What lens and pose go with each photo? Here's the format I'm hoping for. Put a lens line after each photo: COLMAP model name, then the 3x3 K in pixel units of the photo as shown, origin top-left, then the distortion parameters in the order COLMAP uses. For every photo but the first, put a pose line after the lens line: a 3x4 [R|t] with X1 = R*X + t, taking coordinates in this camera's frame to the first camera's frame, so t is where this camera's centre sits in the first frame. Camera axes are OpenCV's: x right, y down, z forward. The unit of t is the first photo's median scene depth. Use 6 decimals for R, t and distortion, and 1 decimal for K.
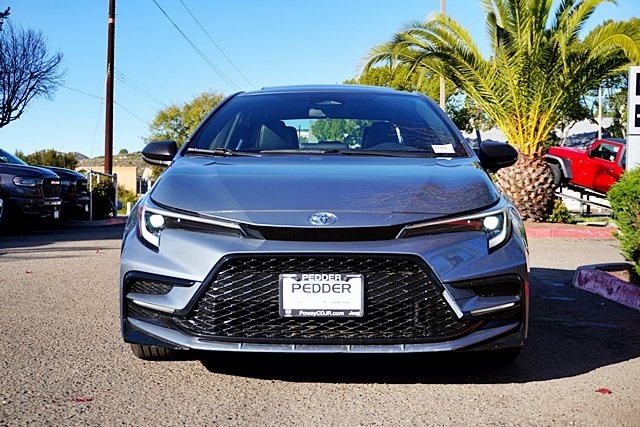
lens RADIAL K [[928.4, 0, 320.0], [0, 928.4, 213.5], [0, 0, 1]] dist [0.009046, 0.028006]
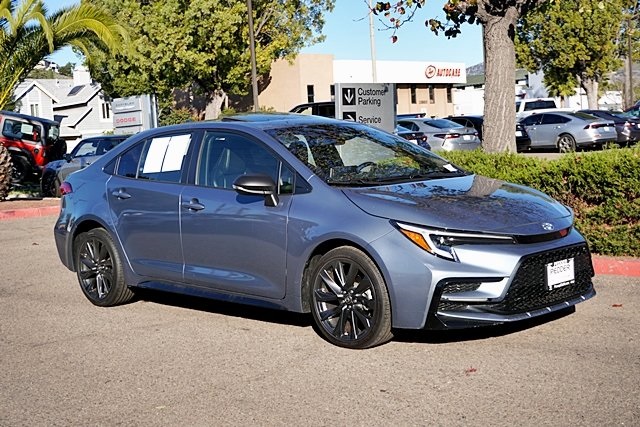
lens RADIAL K [[977.6, 0, 320.0], [0, 977.6, 213.5], [0, 0, 1]] dist [0.005803, 0.015213]
pose [[0.704068, -0.100161, 0.703033, -0.266020], [0.069529, 0.994969, 0.072122, -0.030163], [-0.706720, -0.001897, 0.707491, 0.016035]]
